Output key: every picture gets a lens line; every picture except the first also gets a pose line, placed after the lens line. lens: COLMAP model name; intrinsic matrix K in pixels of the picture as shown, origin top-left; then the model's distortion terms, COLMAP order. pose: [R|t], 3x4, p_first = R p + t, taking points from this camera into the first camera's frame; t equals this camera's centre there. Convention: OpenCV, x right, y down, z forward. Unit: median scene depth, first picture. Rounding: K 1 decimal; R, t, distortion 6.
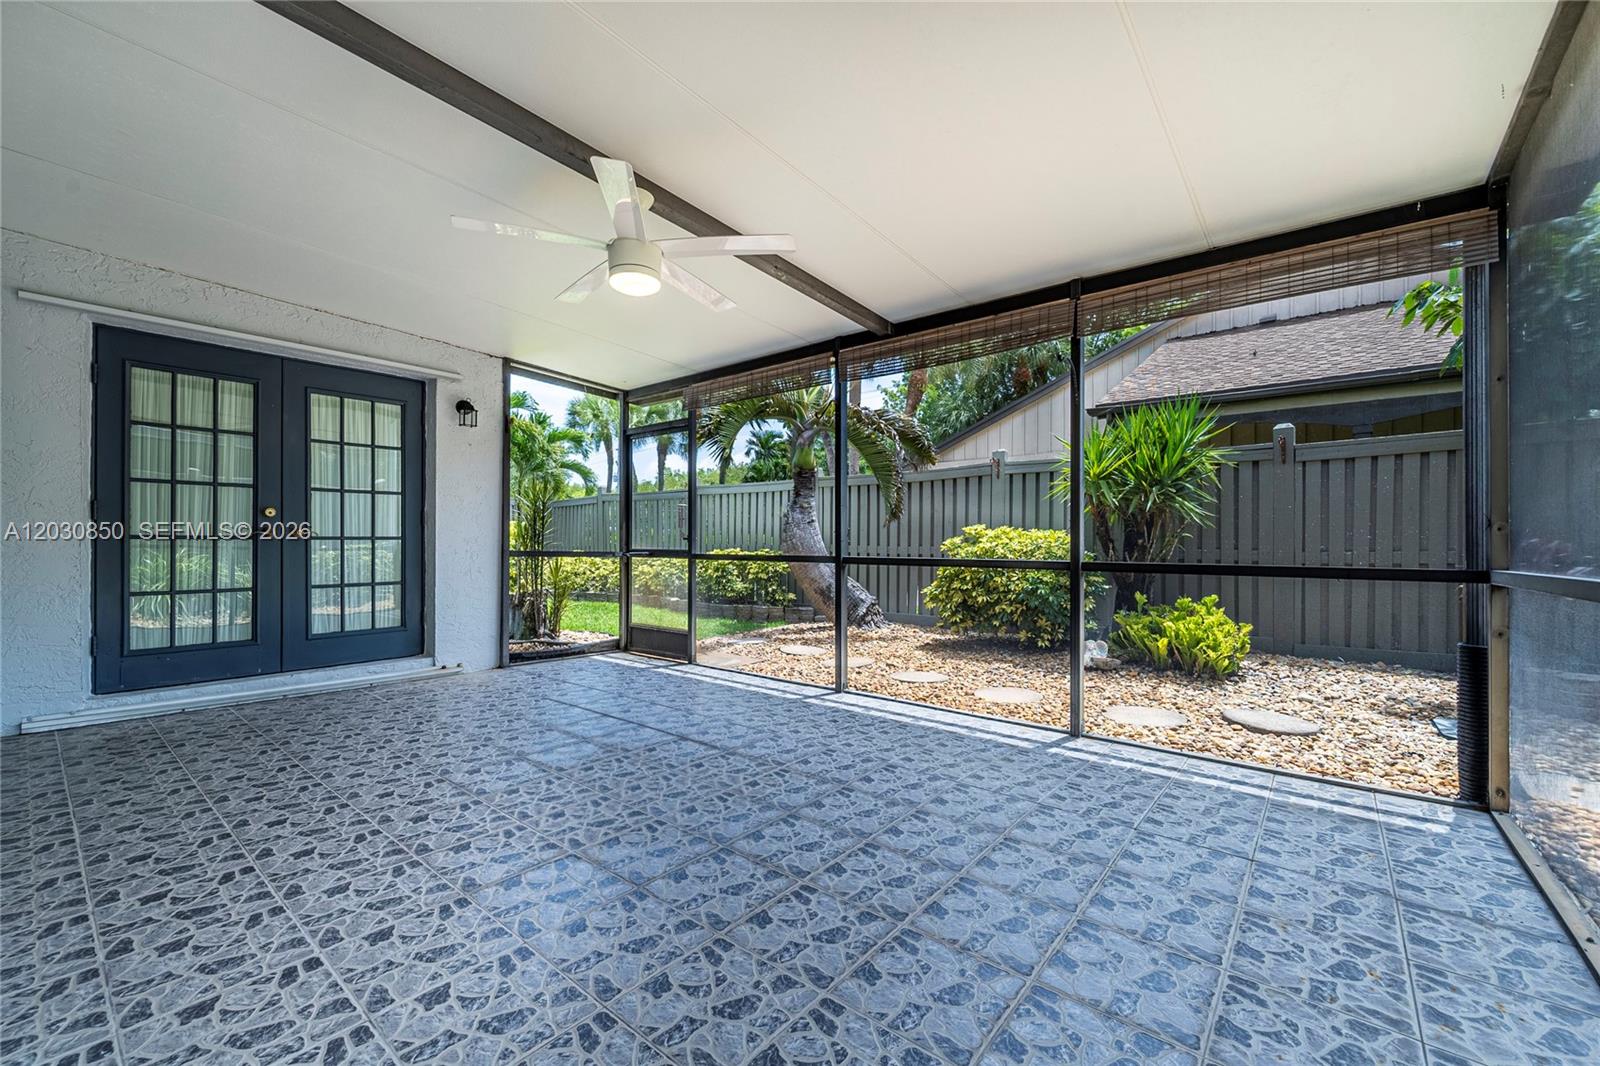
lens RADIAL K [[651.7, 0, 798.8], [0, 651.7, 539.7], [0, 0, 1]] dist [-0.000544, -0.000157]
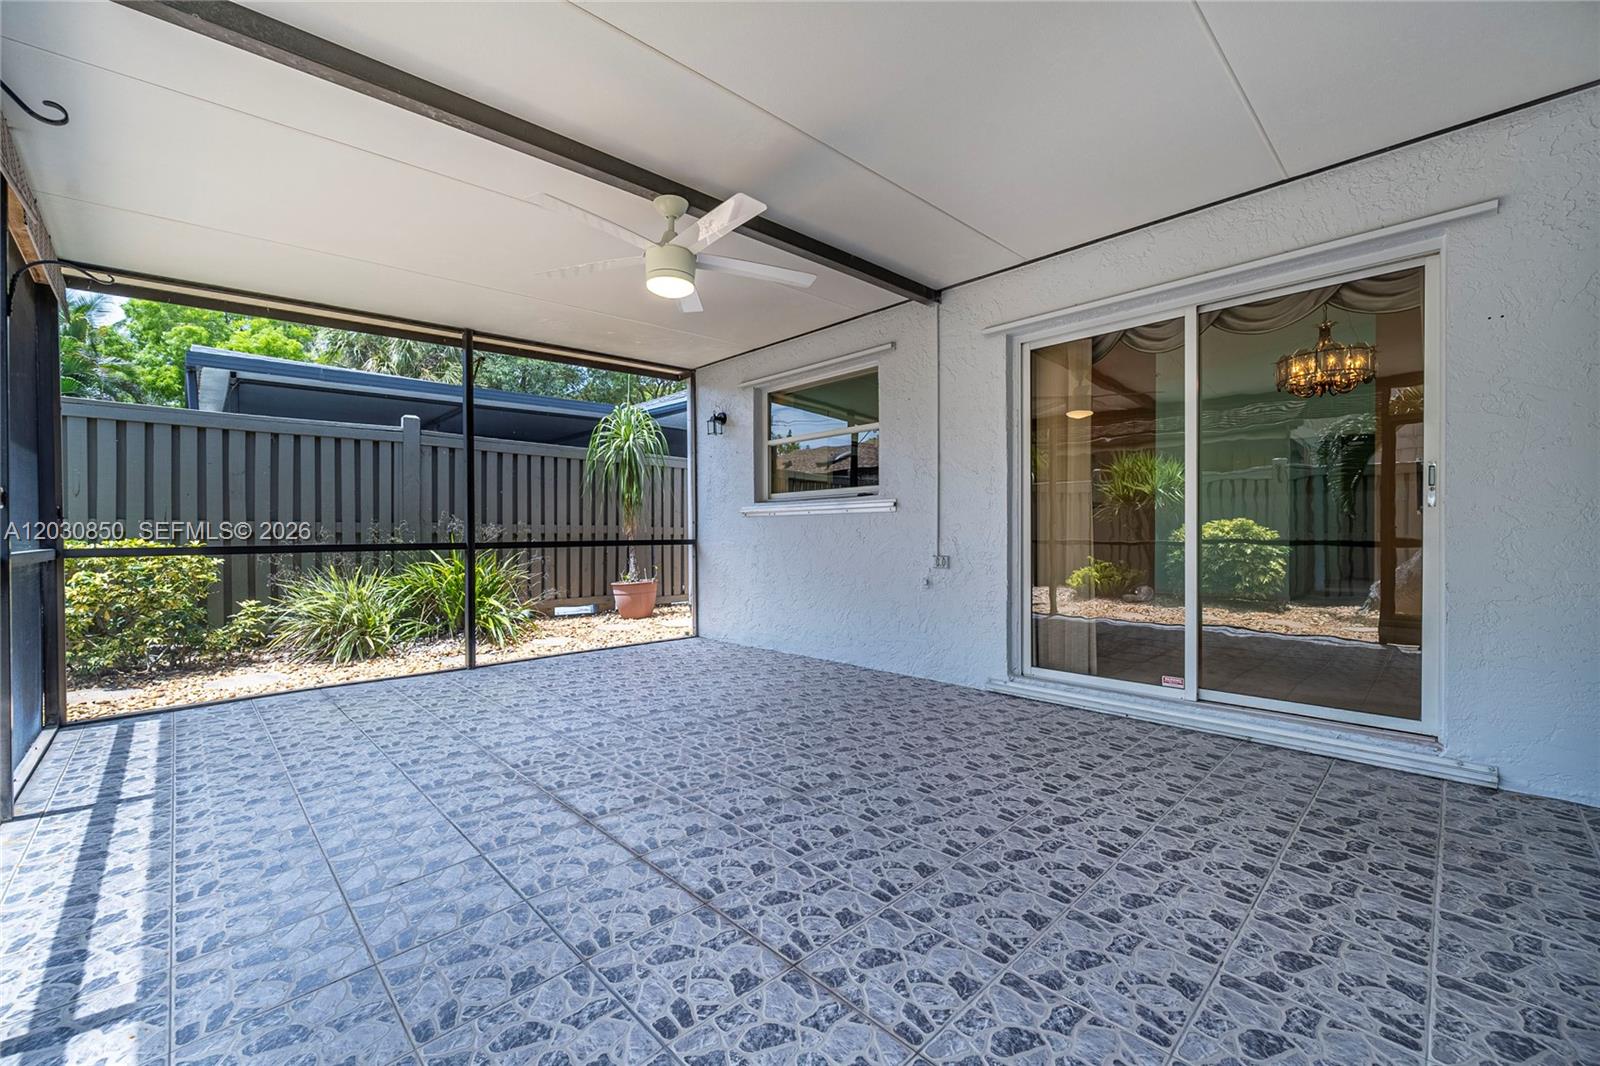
lens RADIAL K [[651.7, 0, 798.8], [0, 651.7, 539.7], [0, 0, 1]] dist [-0.000544, -0.000157]
pose [[-0.993910, -0.003965, 0.110121, -0.477799], [-0.003844, 0.999992, 0.001305, 0.013932], [-0.110126, 0.000874, -0.993917, 1.680130]]
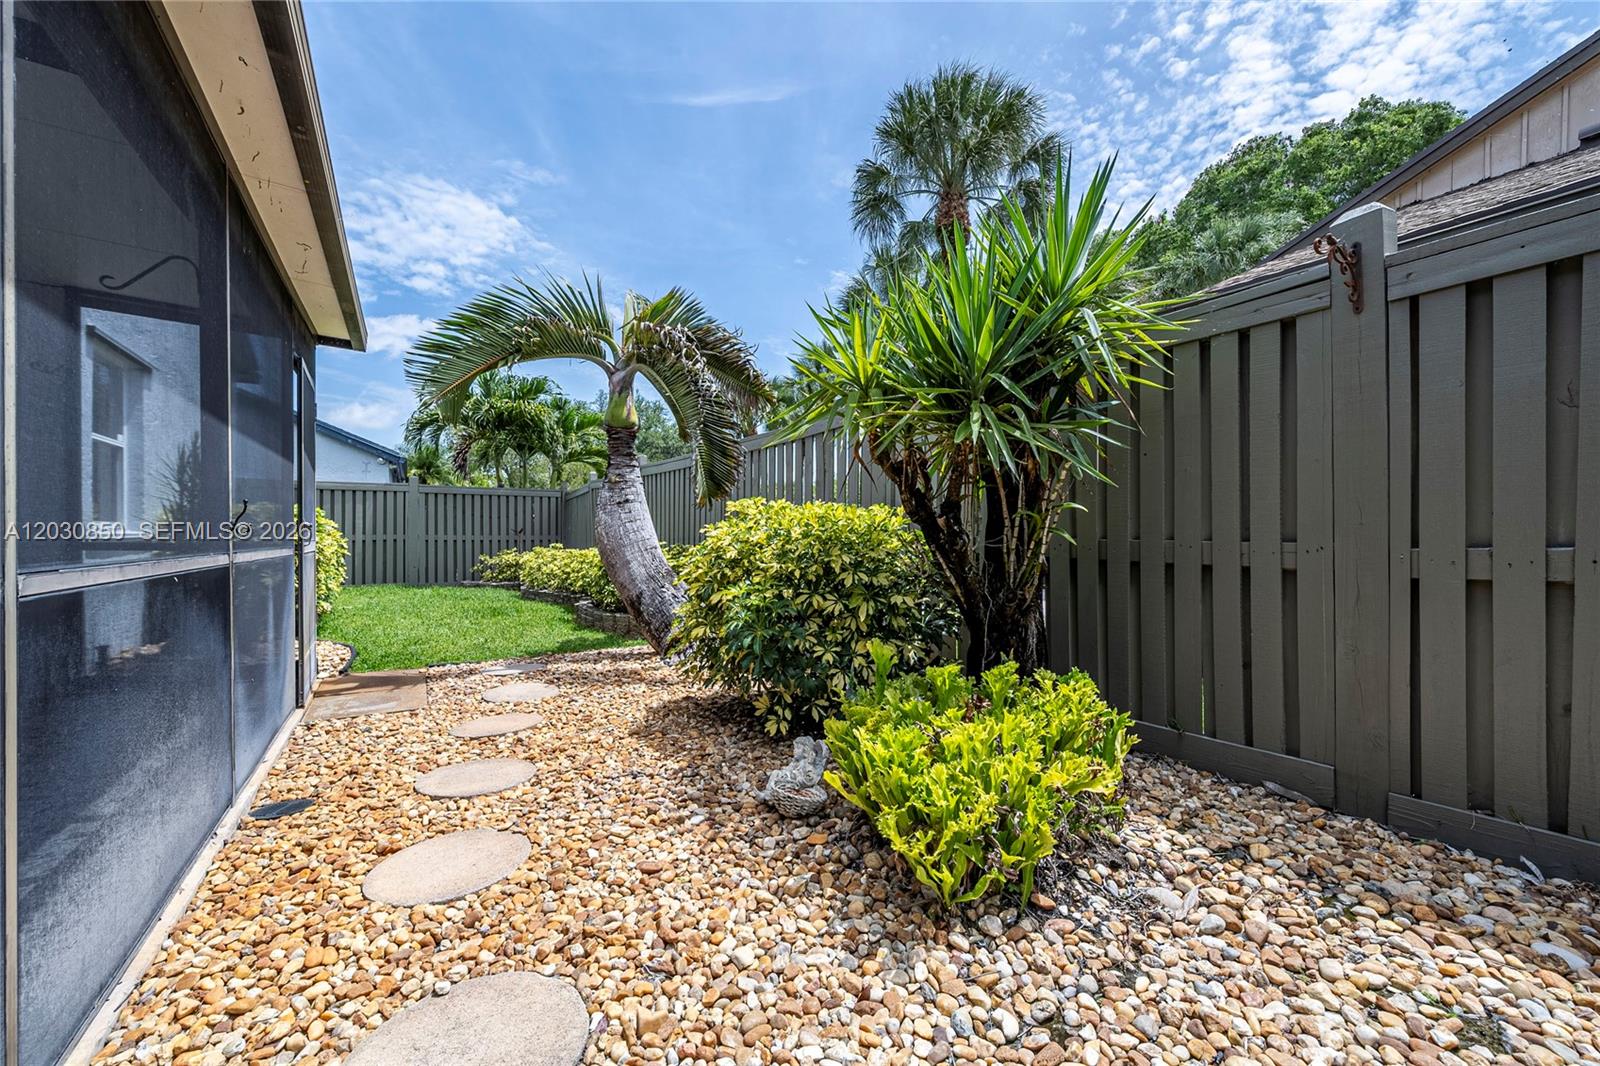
lens RADIAL K [[646.1, 0, 802.9], [0, 646.1, 538.7], [0, 0, 1]] dist [-0.000857, -0.000009]
pose [[0.949077, -0.011619, -0.314829, 0.949495], [0.012577, 0.999920, 0.001012, 0.030357], [0.314792, -0.004920, 0.949148, 0.904212]]
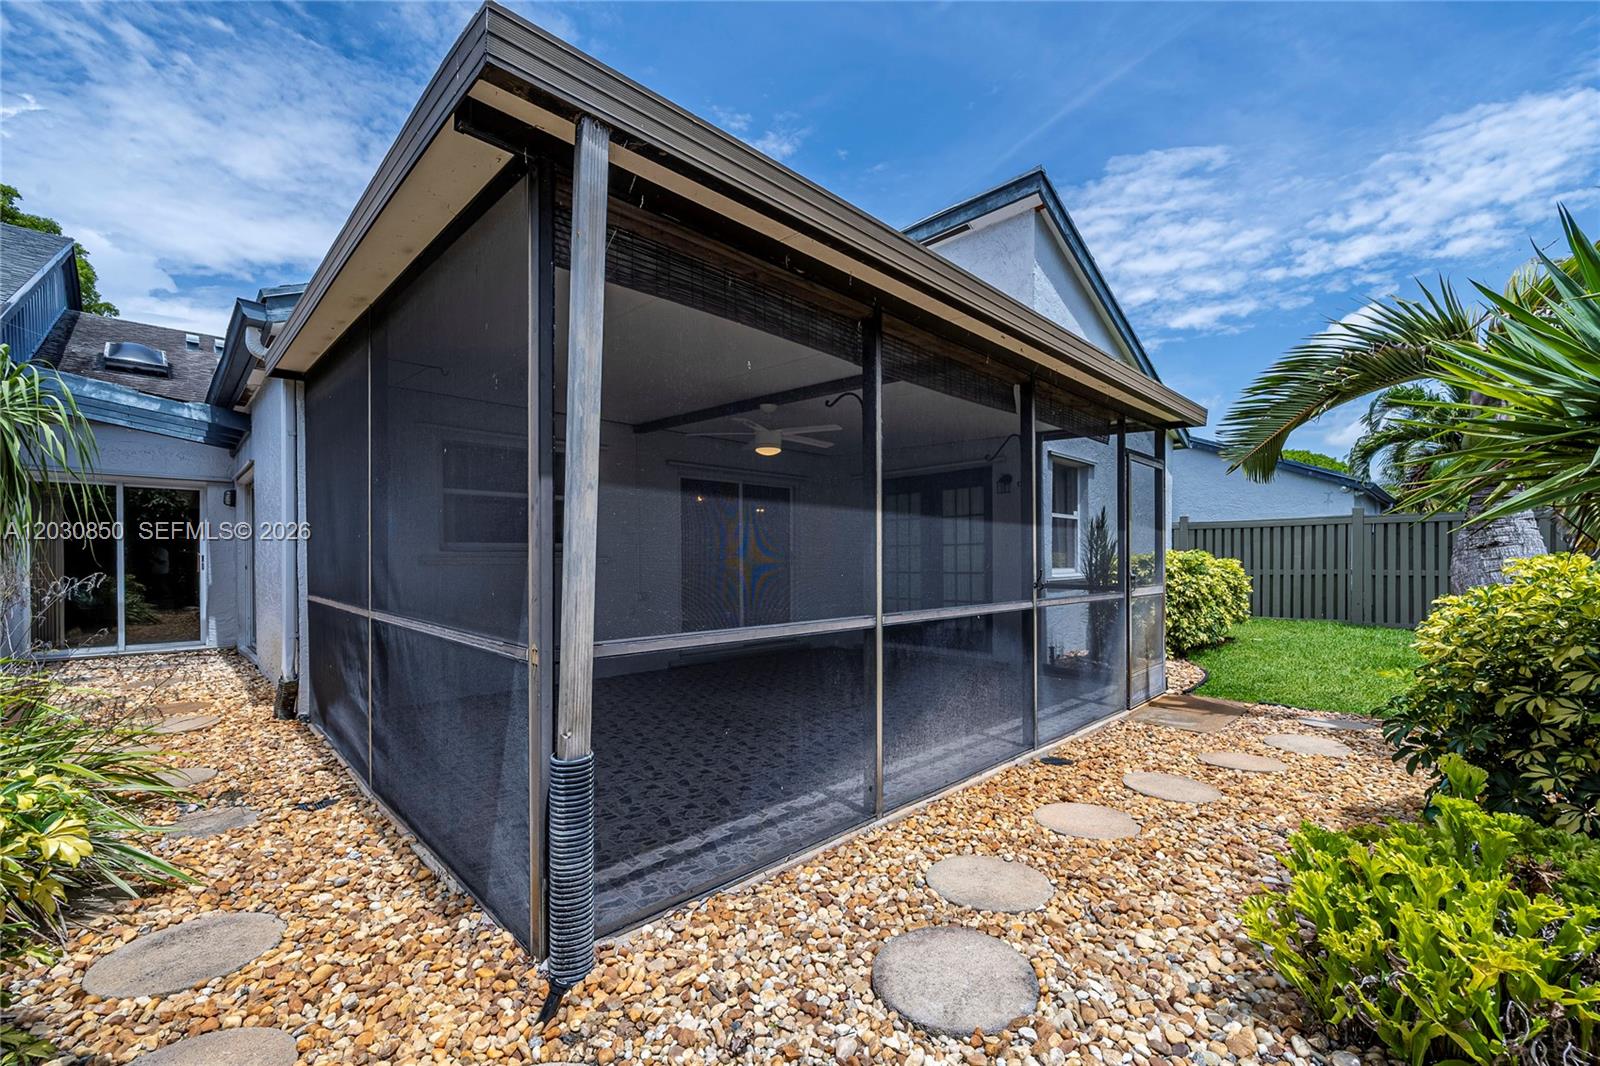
lens RADIAL K [[663.1, 0, 801.4], [0, 663.1, 569.7], [0, 0, 1]] dist [-0.000562, -0.000016]
pose [[-0.094000, -0.000628, -0.995572, 1.394516], [0.005444, 0.999985, -0.001145, -0.019609], [0.995557, -0.005528, -0.093995, 1.062449]]
